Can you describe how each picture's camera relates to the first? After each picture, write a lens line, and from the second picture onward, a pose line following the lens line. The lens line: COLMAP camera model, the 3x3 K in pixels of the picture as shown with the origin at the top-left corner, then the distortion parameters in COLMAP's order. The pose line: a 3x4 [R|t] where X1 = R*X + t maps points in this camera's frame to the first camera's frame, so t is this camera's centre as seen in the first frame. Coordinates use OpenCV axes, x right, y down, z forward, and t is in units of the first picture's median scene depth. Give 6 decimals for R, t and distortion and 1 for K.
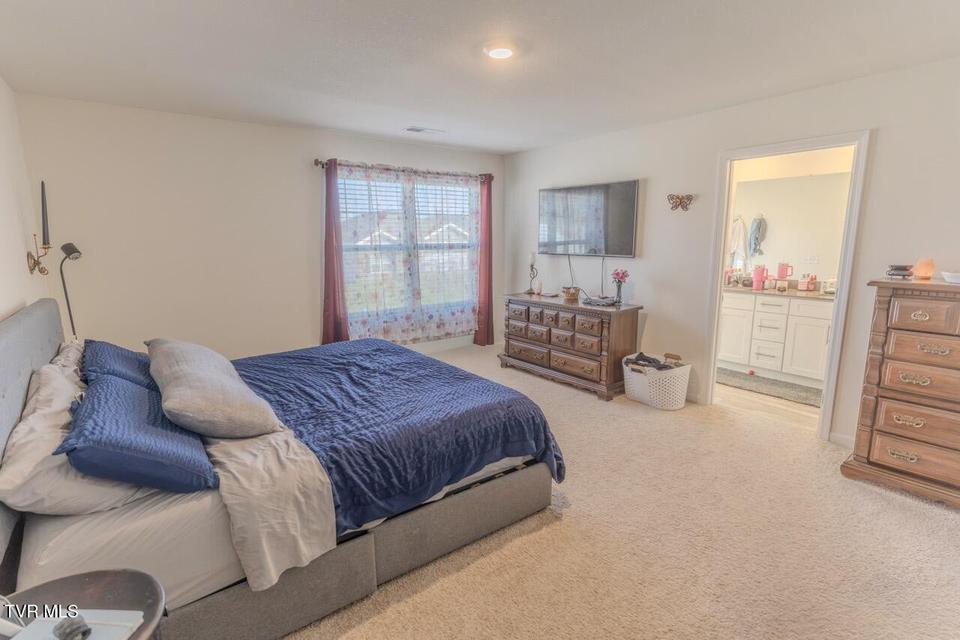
lens RADIAL K [[458.4, 0, 480.0], [0, 458.4, 320.0], [0, 0, 1]] dist [-0.000317, 0.000056]
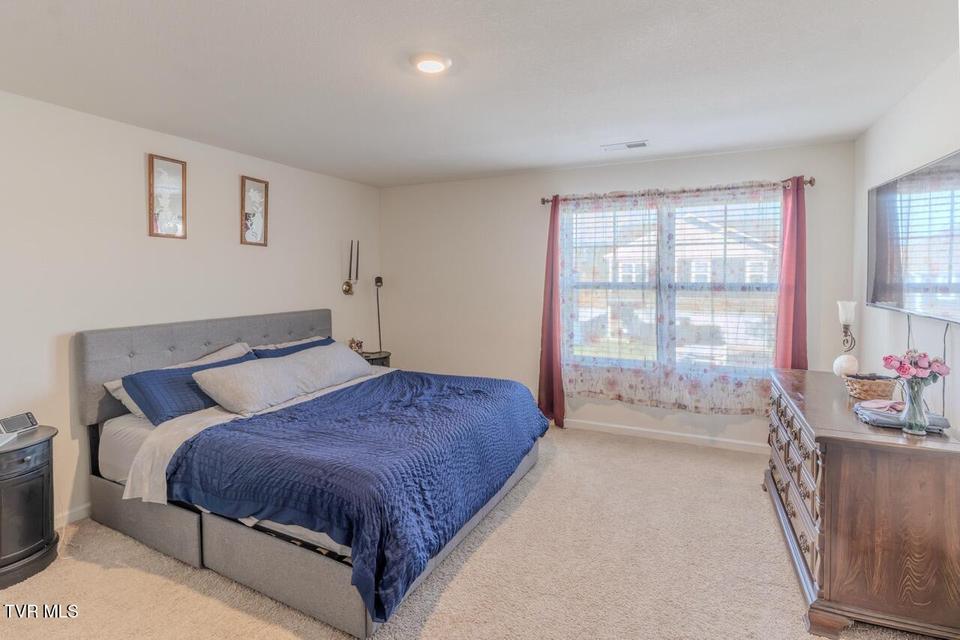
lens RADIAL K [[470.8, 0, 479.9], [0, 470.8, 285.5], [0, 0, 1]] dist [-0.000217, -0.000115]
pose [[0.456422, 0.029055, -0.889289, 0.491204], [-0.158998, 0.986043, -0.049389, -0.078944], [0.875442, 0.163937, 0.454671, 0.404971]]
